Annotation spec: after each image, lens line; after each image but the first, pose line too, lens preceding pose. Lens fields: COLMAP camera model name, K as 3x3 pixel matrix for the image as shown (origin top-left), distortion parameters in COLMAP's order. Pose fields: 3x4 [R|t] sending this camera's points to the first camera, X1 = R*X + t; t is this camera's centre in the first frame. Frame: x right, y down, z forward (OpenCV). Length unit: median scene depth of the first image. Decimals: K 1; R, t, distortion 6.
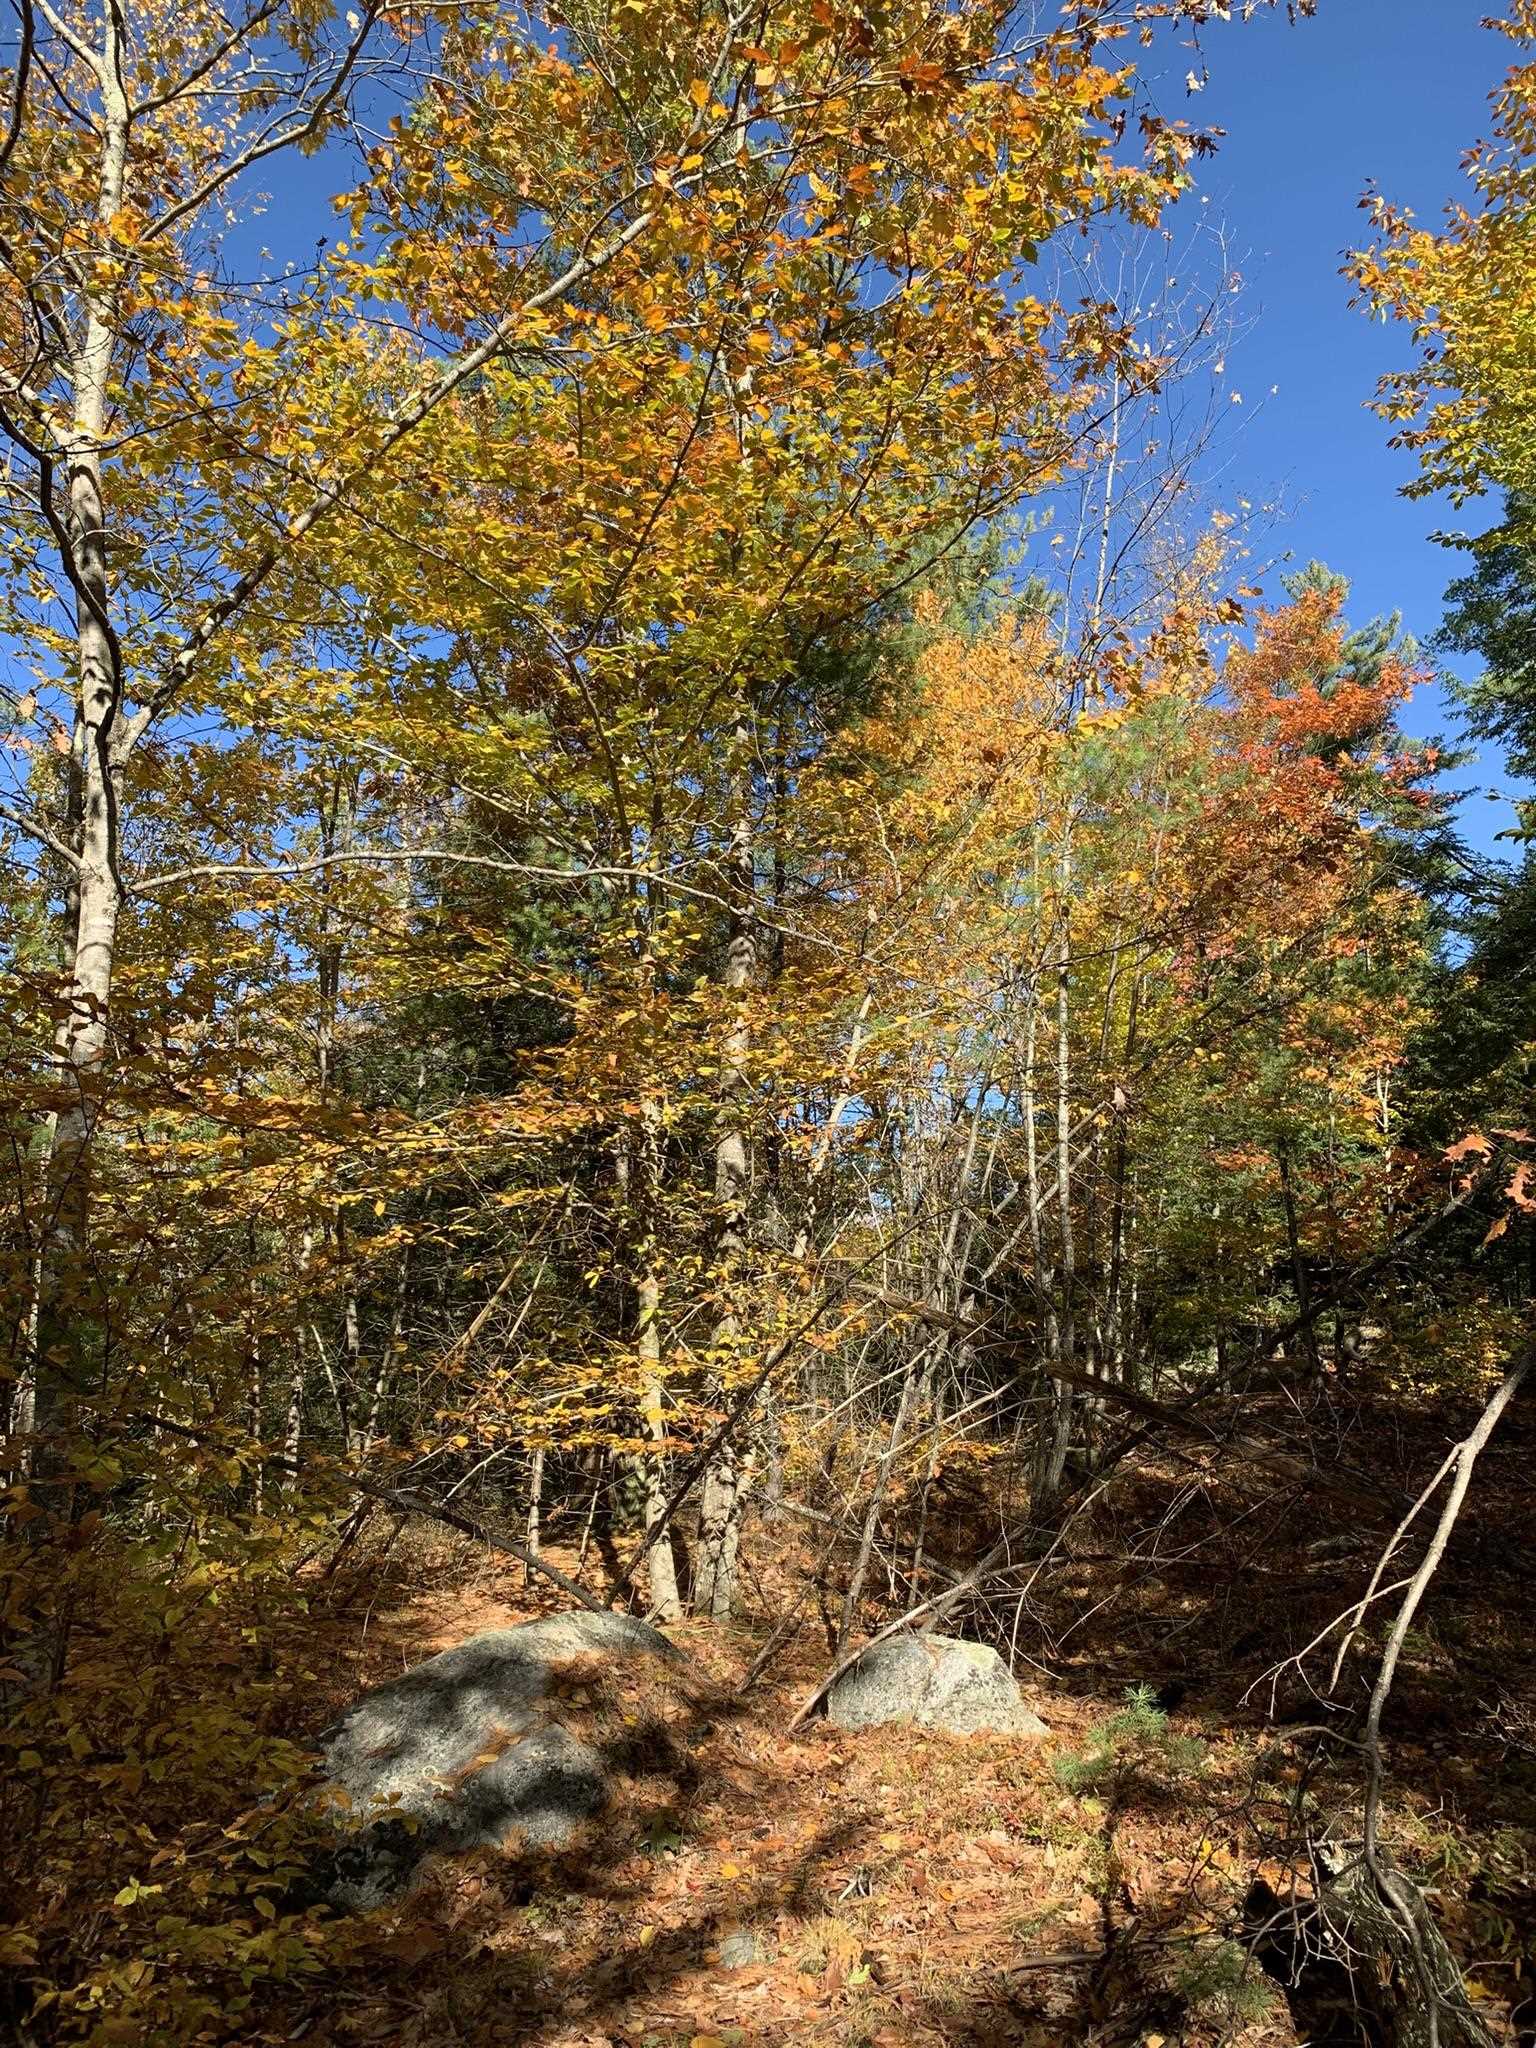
lens RADIAL K [[1538.5, 0, 768.0], [0, 1538.5, 1024.0], [0, 0, 1]] dist [0.029492, -0.033410]
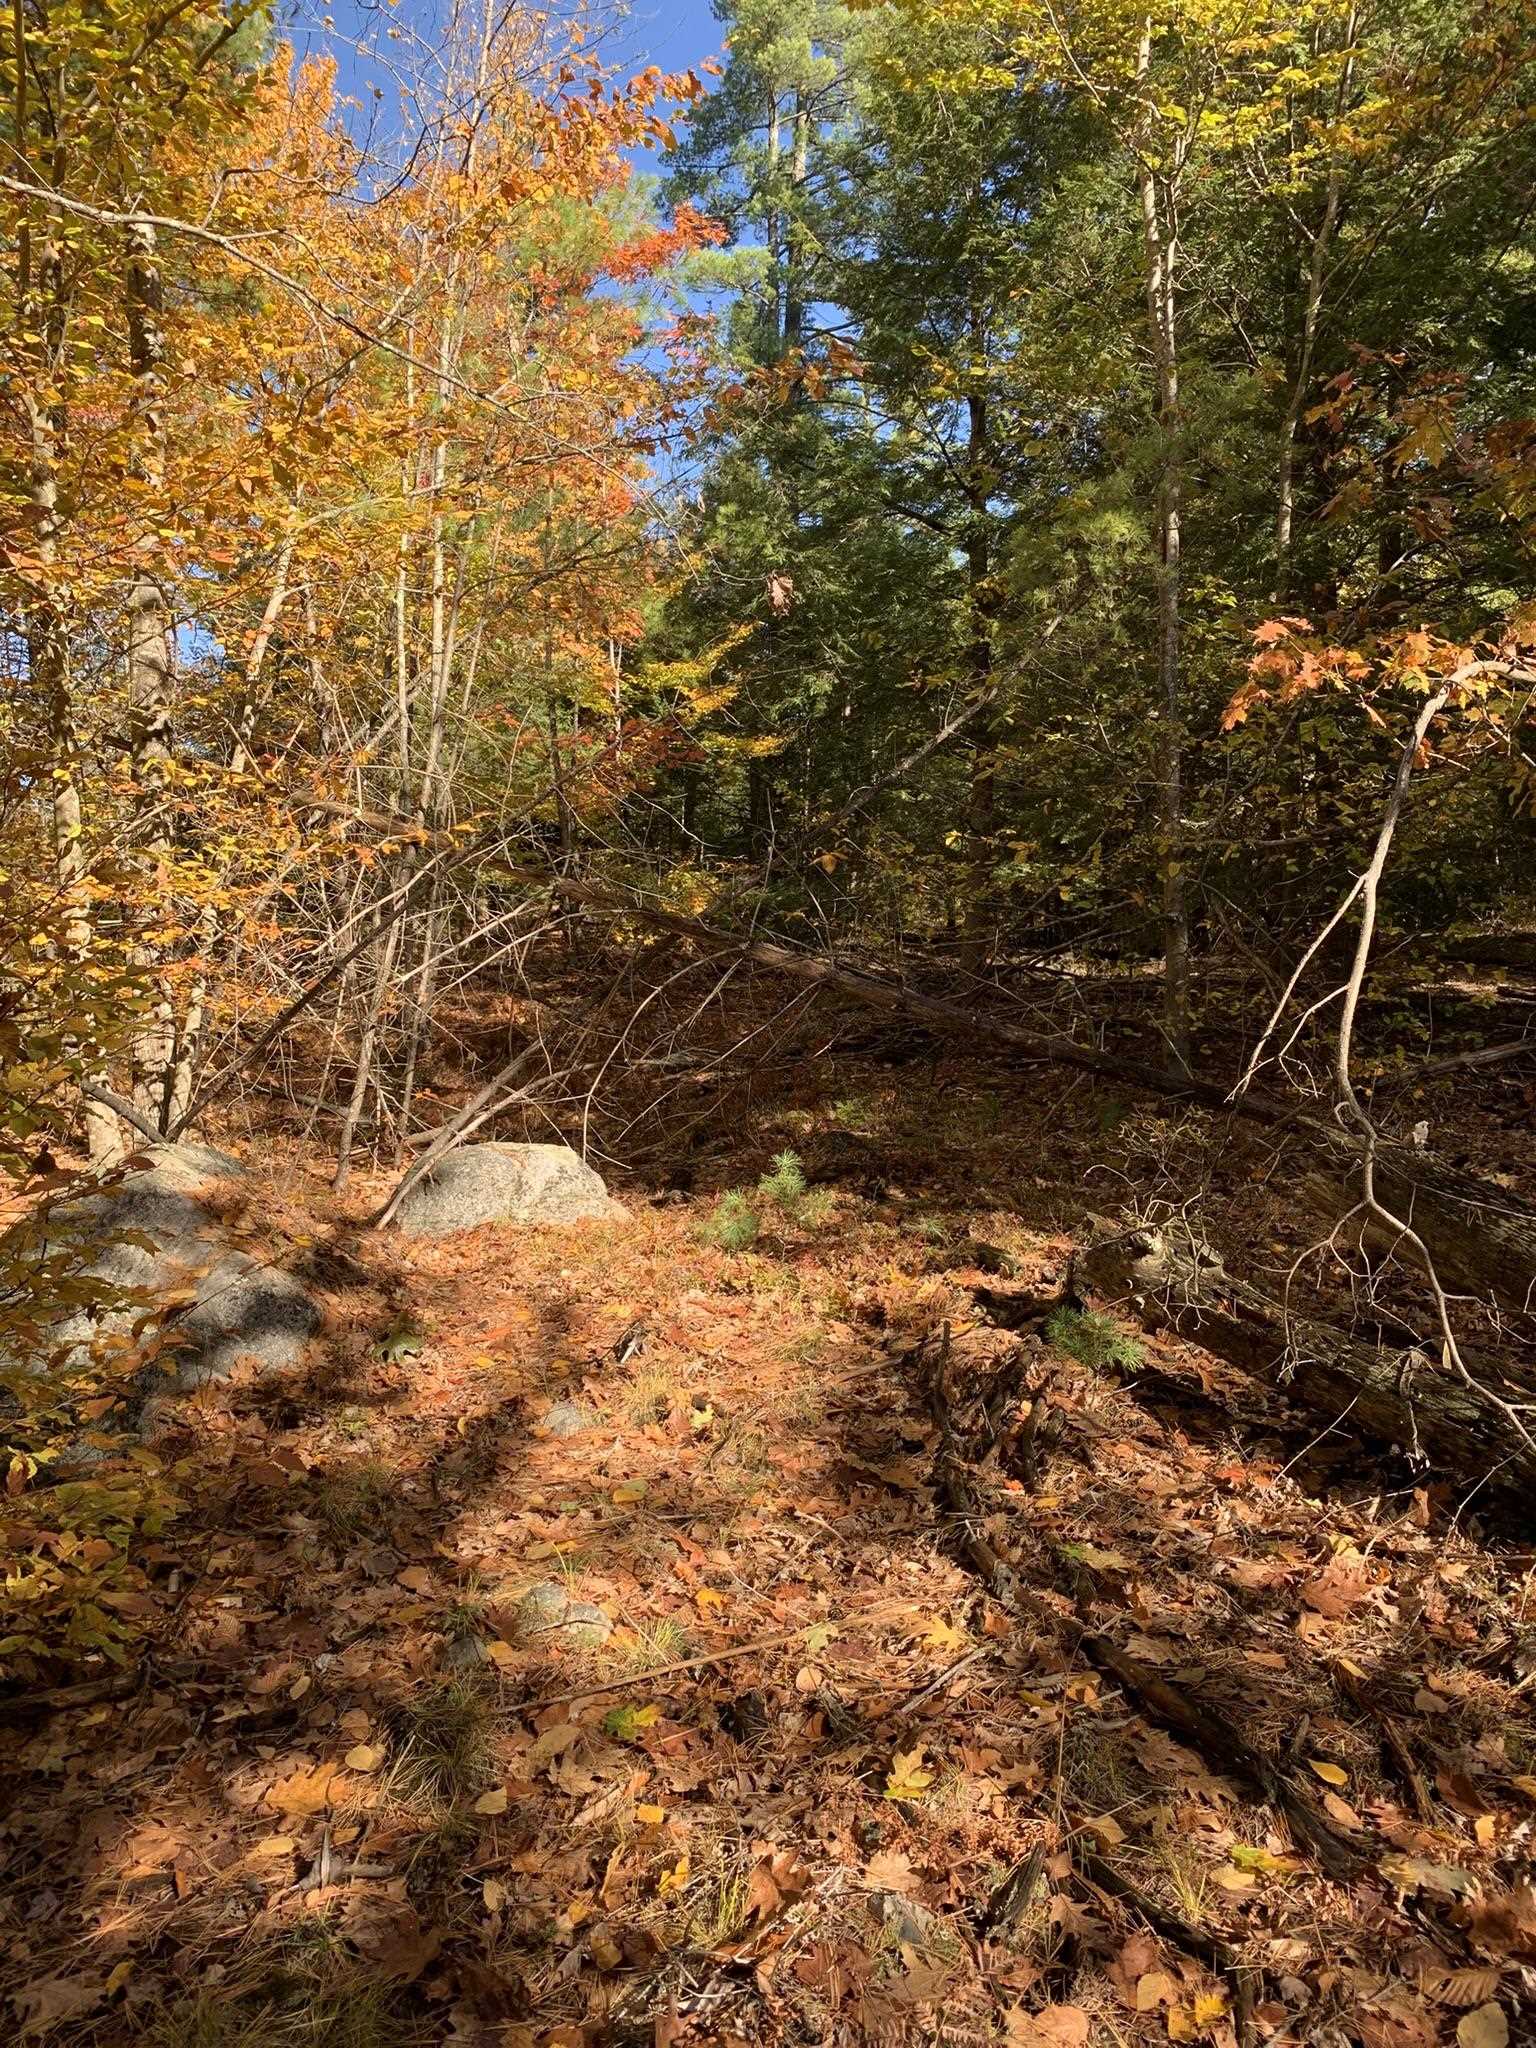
lens RADIAL K [[1538.5, 0, 768.0], [0, 1538.5, 1024.0], [0, 0, 1]] dist [0.029492, -0.033410]
pose [[0.858408, -0.047935, 0.510723, -0.241480], [-0.091260, 0.965471, 0.244004, 0.063775], [-0.504785, -0.256064, 0.824393, 0.115716]]
